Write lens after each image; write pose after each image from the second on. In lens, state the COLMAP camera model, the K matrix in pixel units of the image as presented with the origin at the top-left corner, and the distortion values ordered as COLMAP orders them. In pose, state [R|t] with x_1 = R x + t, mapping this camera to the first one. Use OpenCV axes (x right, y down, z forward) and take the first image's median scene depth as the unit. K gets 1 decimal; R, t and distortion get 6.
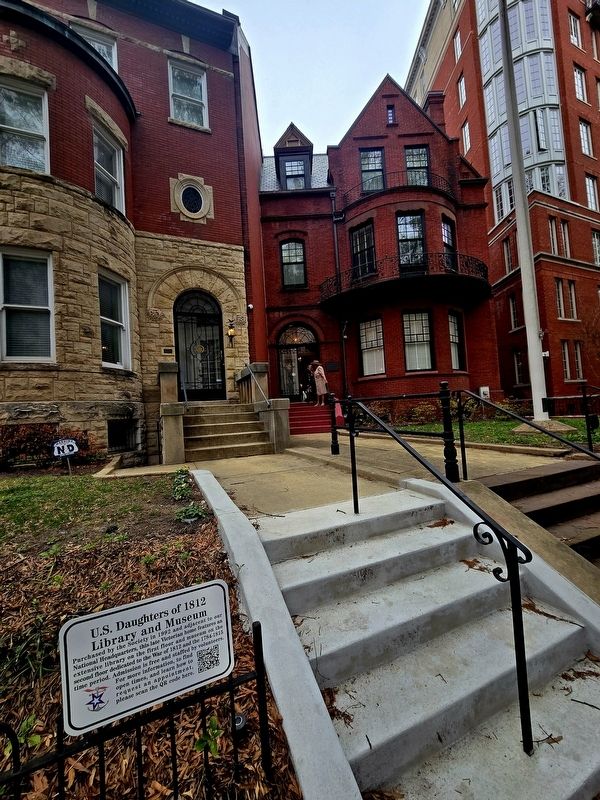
lens RADIAL K [[347.2, 0, 304.4], [0, 347.2, 397.4], [0, 0, 1]] dist [0.002177, 0.002508]
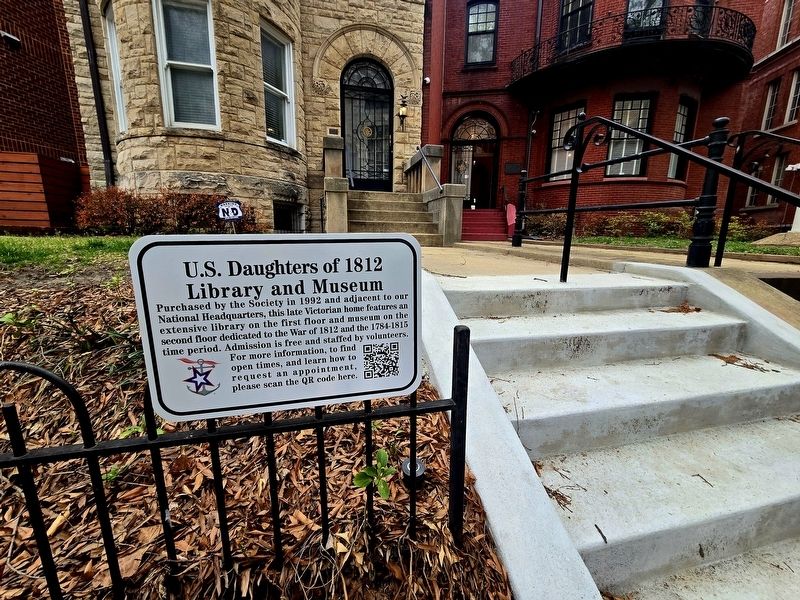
lens RADIAL K [[347.2, 0, 400.7], [0, 347.2, 300.3], [0, 0, 1]] dist [0.002177, 0.002508]
pose [[0.980120, 0.110904, -0.164515, -0.066655], [-0.069949, 0.969095, 0.236563, 0.214516], [0.185667, -0.220353, 0.957587, 0.196193]]
